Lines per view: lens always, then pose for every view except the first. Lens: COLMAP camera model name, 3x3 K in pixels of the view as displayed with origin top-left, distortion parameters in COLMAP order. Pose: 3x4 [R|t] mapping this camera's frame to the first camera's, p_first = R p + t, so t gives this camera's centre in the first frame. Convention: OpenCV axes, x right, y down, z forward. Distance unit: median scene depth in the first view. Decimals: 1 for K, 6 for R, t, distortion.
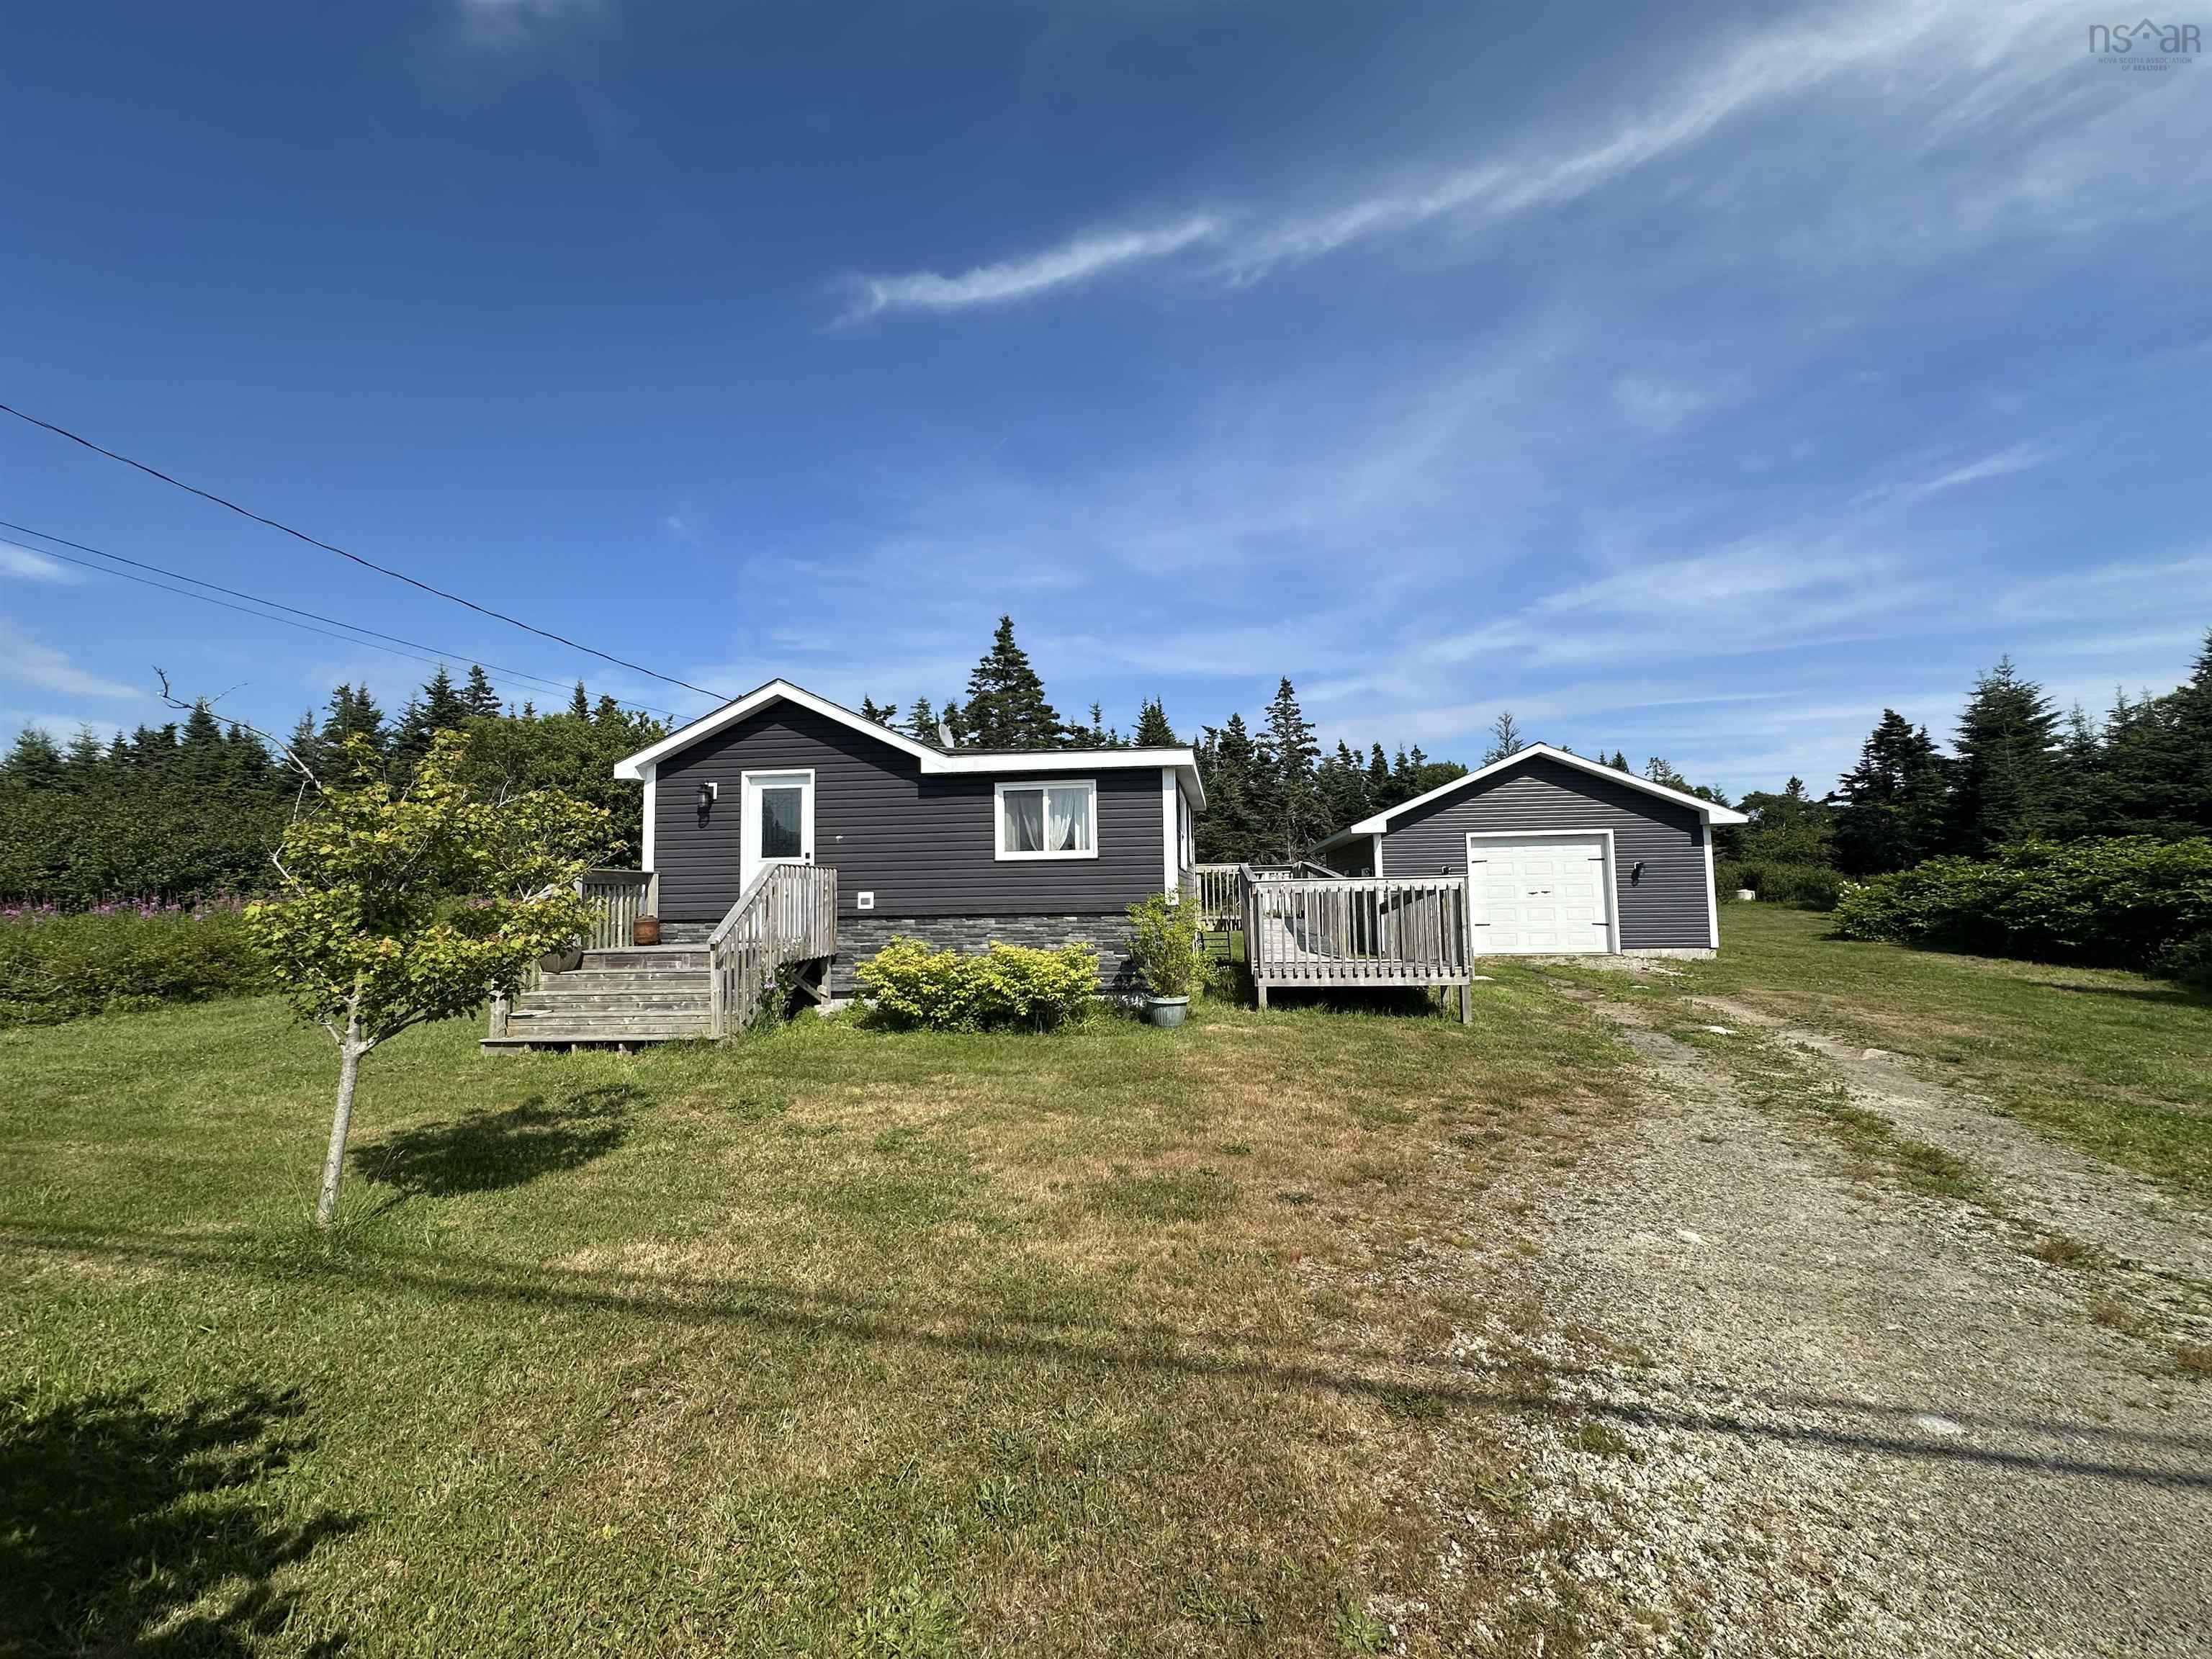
lens RADIAL K [[879.6, 0, 1106.0], [0, 879.6, 829.5], [0, 0, 1]] dist [0.000793, 0.000747]
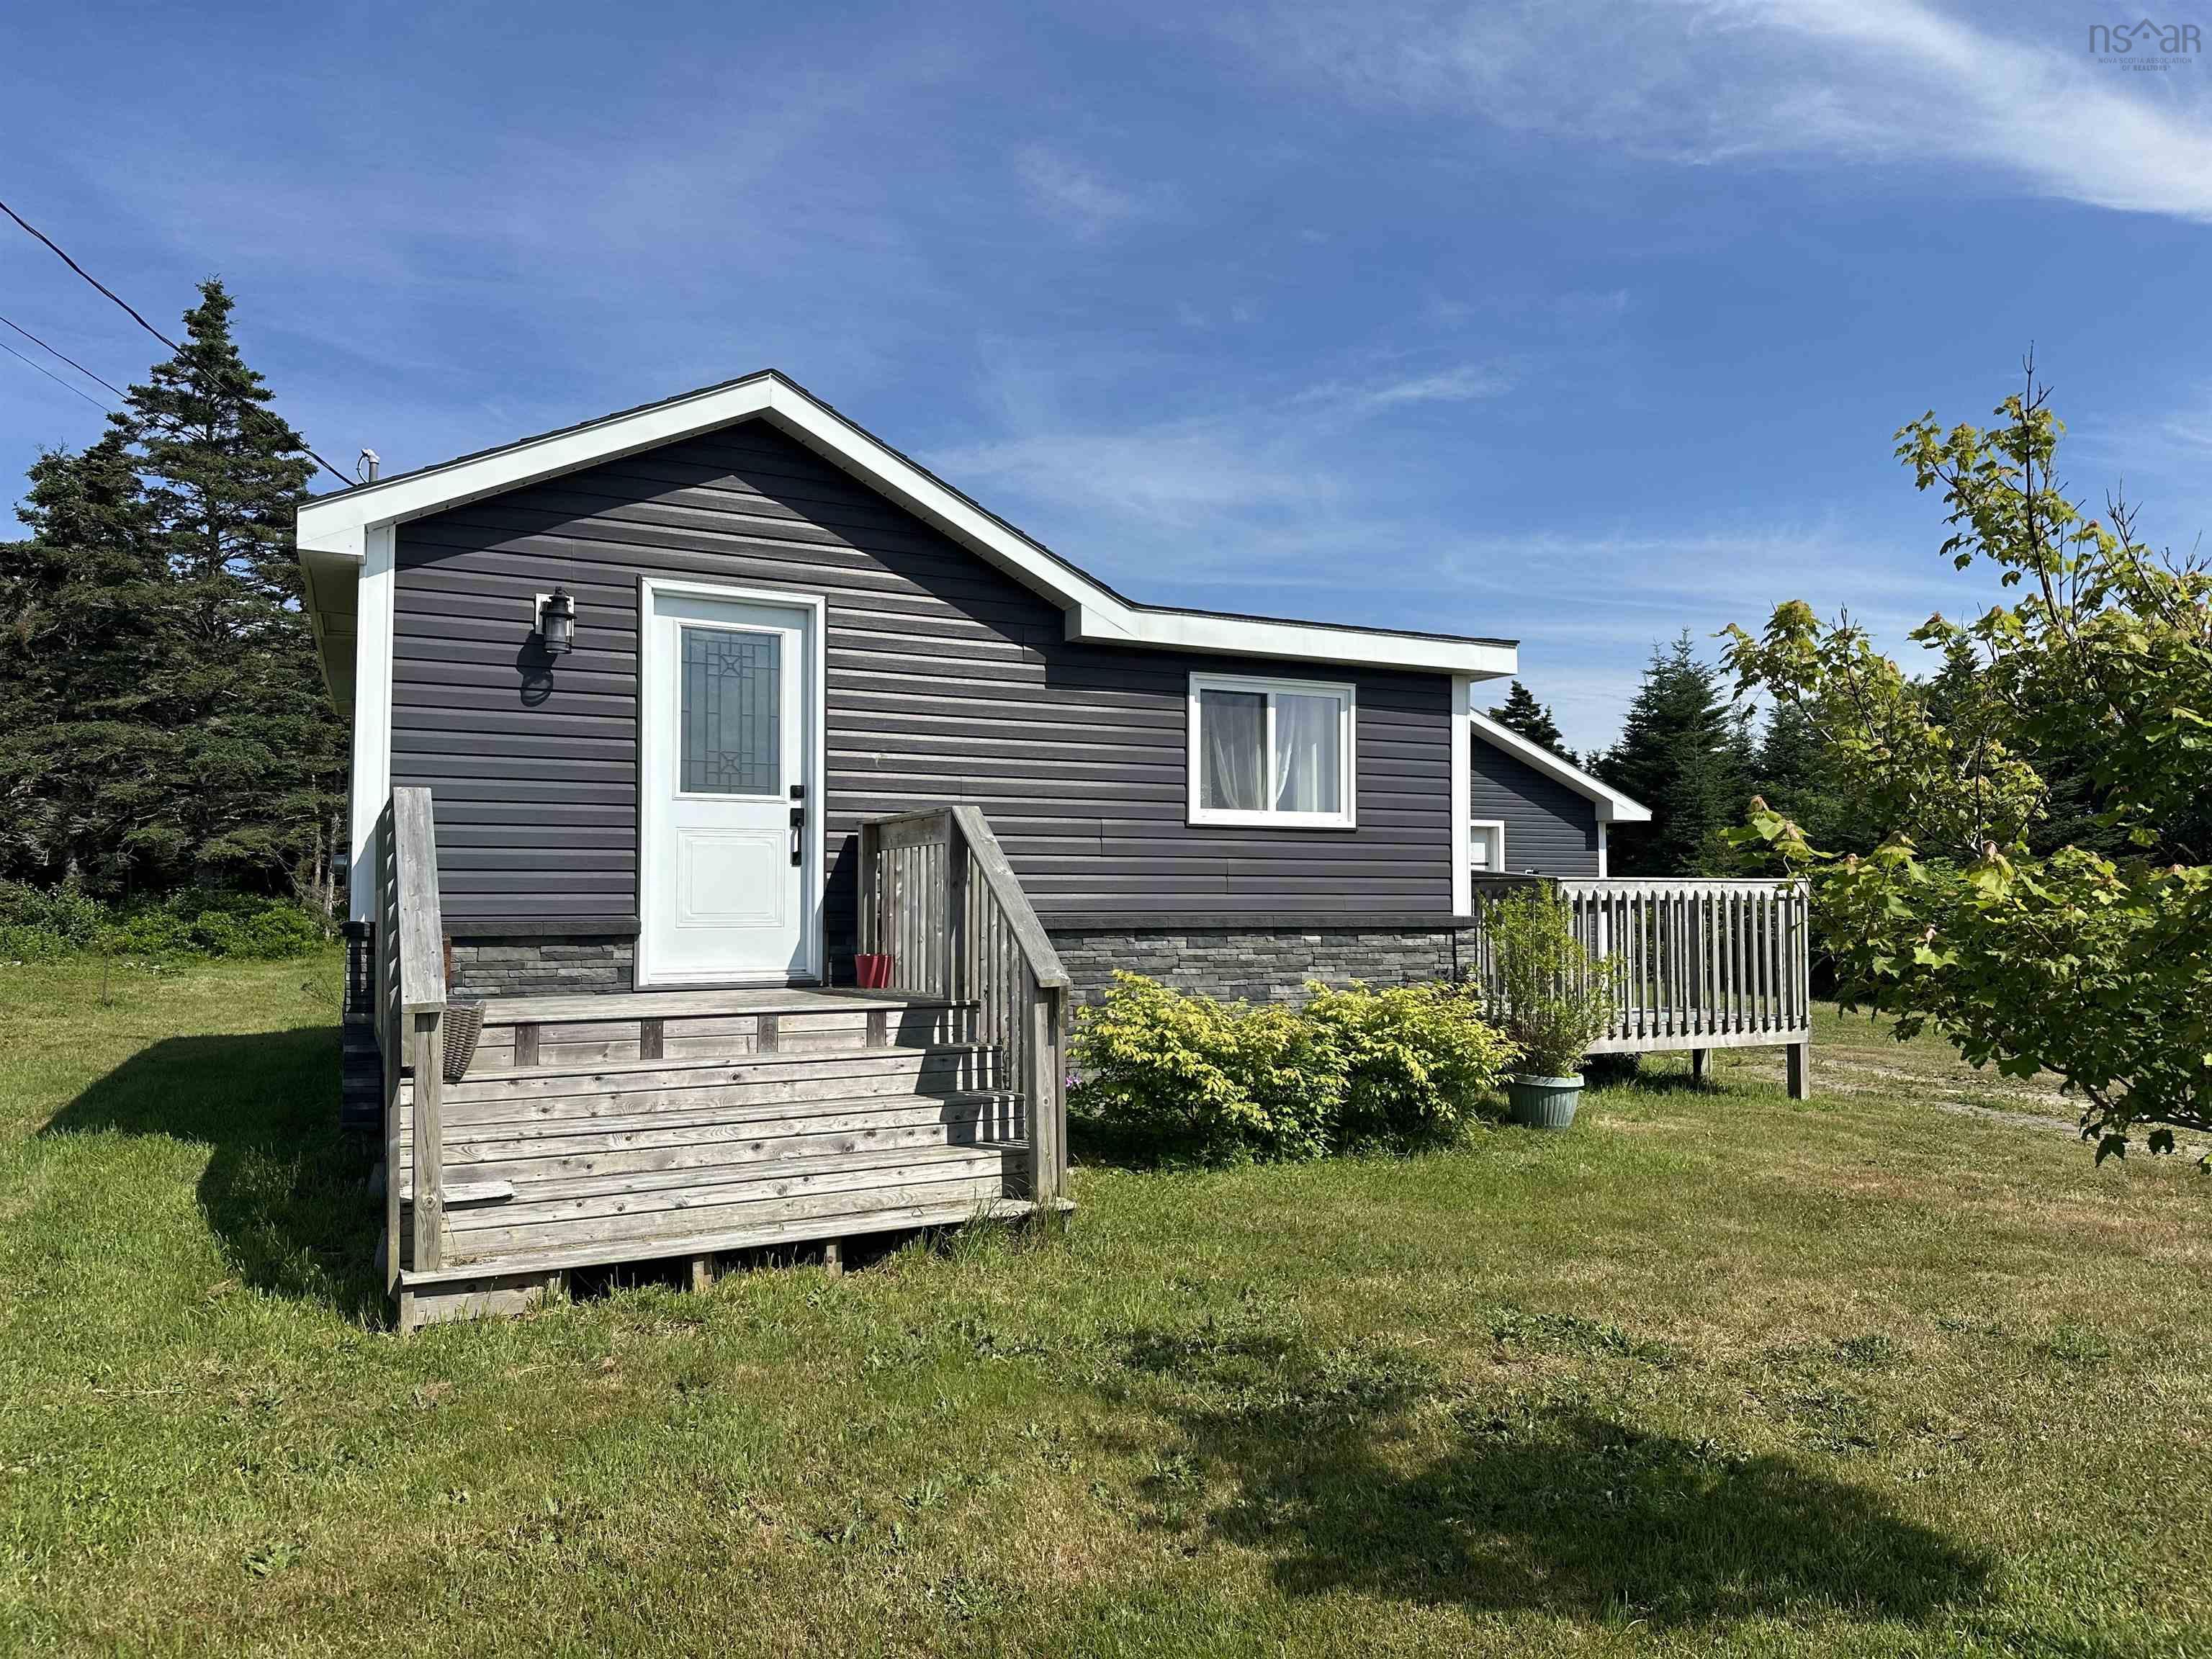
lens RADIAL K [[1534.0, 0, 1106.0], [0, 1534.0, 829.5], [0, 0, 1]] dist [0.080663, -0.001696]
pose [[0.841566, 0.044779, 0.538295, -0.641233], [-0.054777, 0.998495, 0.002576, 0.038778], [-0.537370, -0.031654, 0.842752, 0.277465]]
